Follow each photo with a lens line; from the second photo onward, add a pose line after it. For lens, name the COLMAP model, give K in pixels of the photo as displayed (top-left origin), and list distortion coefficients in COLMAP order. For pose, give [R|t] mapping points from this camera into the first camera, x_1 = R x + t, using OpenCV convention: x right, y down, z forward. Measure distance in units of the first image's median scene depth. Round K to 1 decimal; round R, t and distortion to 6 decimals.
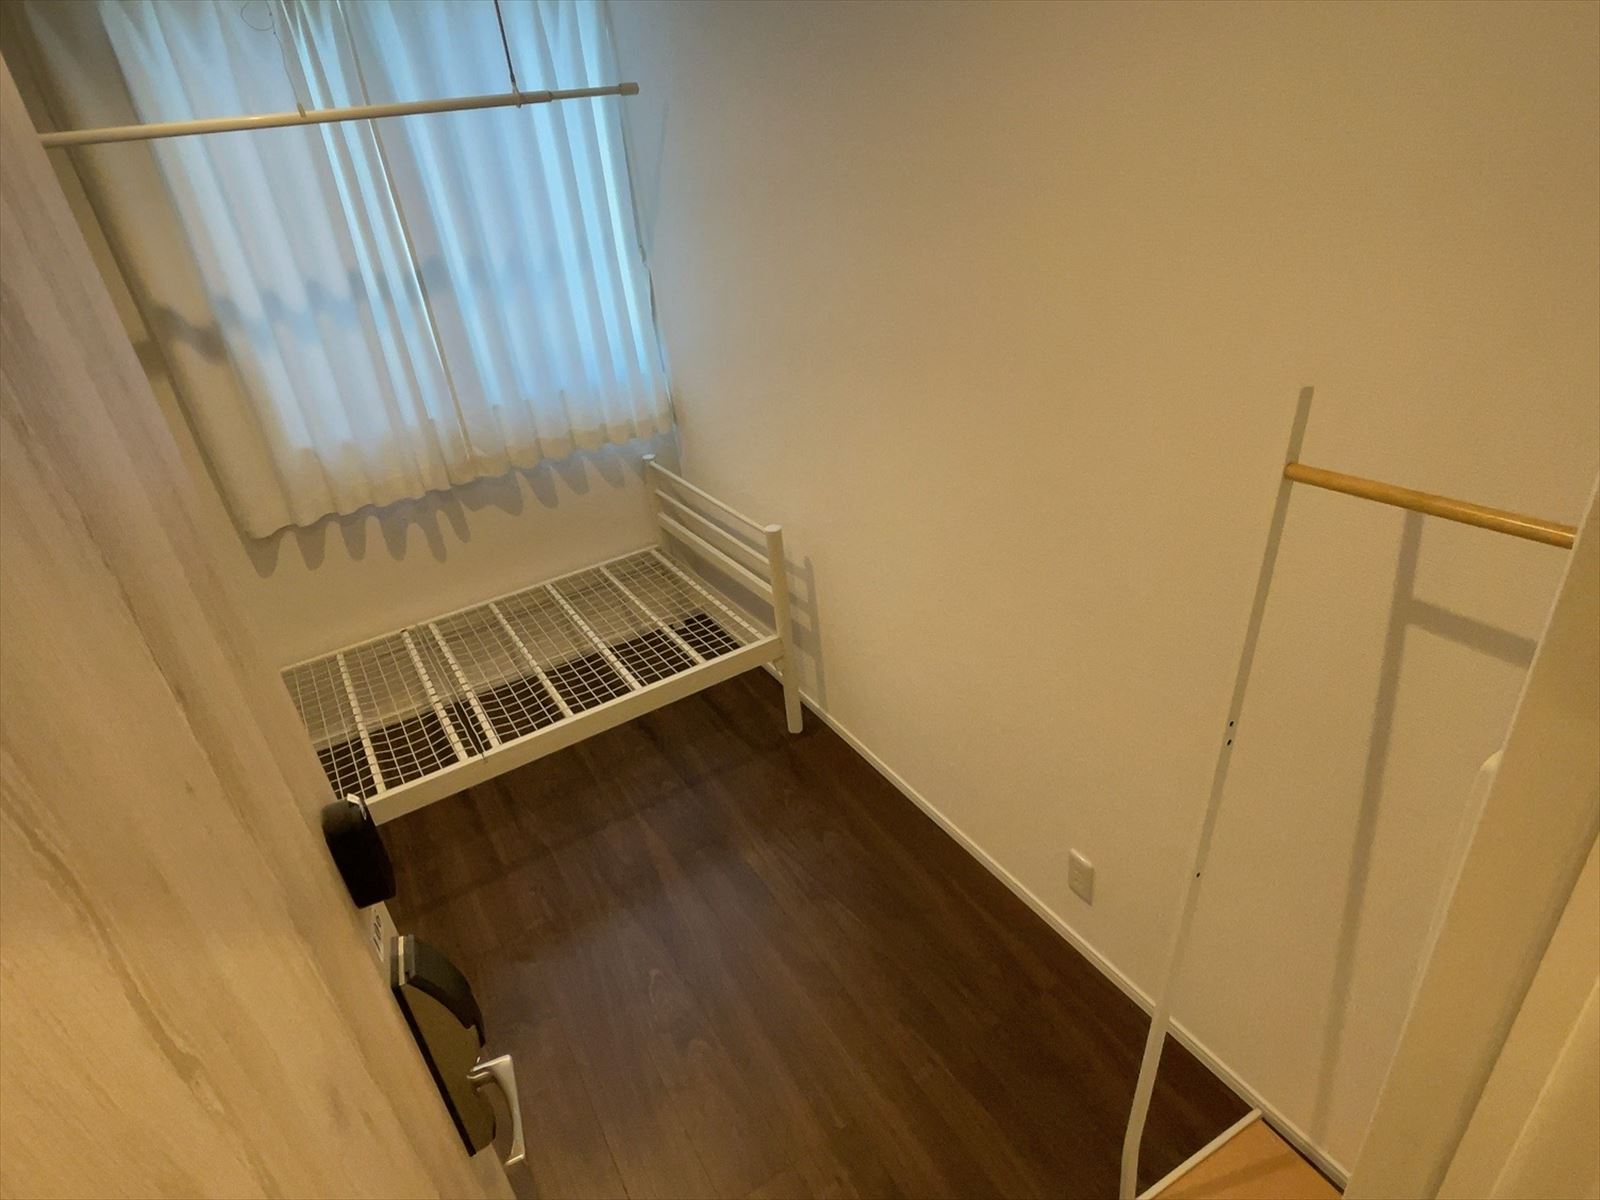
lens RADIAL K [[864.4, 0, 799.9], [0, 864.4, 602.6], [0, 0, 1]] dist [-0.007566, 0.005100]
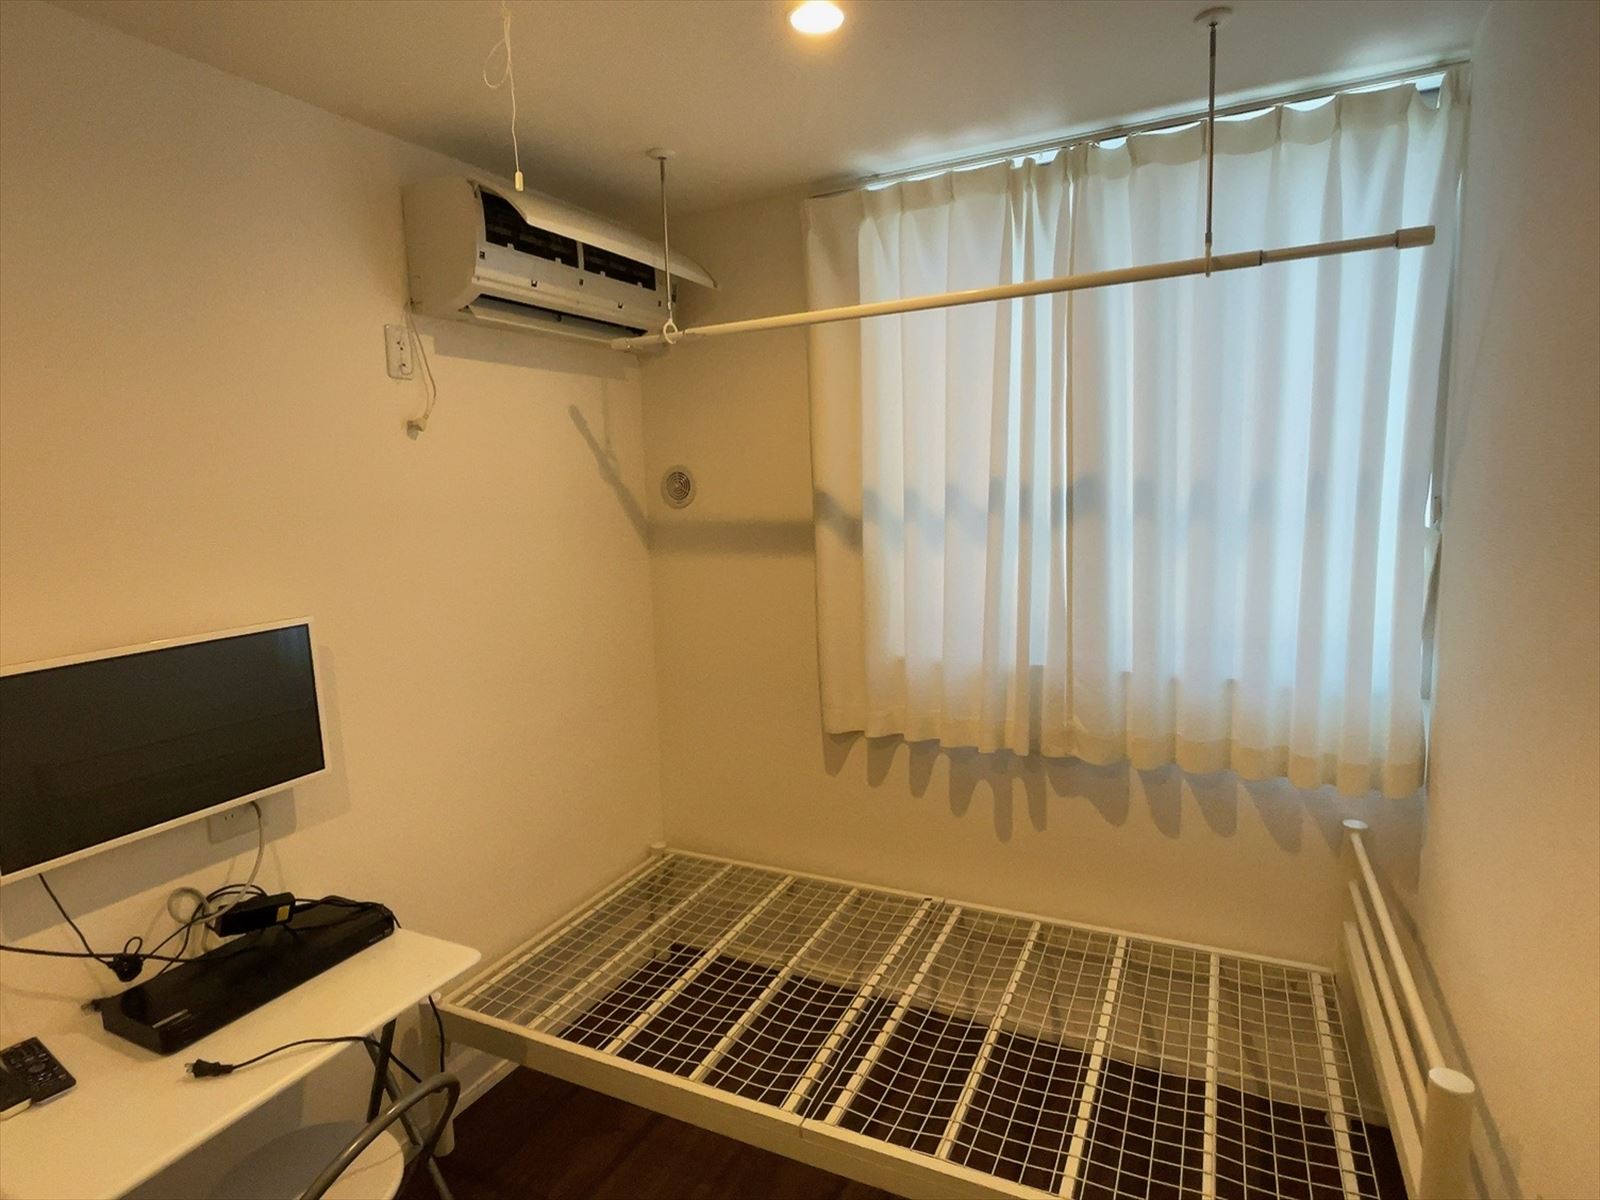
lens RADIAL K [[864.4, 0, 802.5], [0, 864.4, 595.6], [0, 0, 1]] dist [-0.007566, 0.005100]
pose [[0.538034, 0.185770, -0.822198, 0.089888], [-0.426795, 0.901177, -0.075673, -0.114922], [0.726888, 0.391624, 0.564150, 0.360719]]
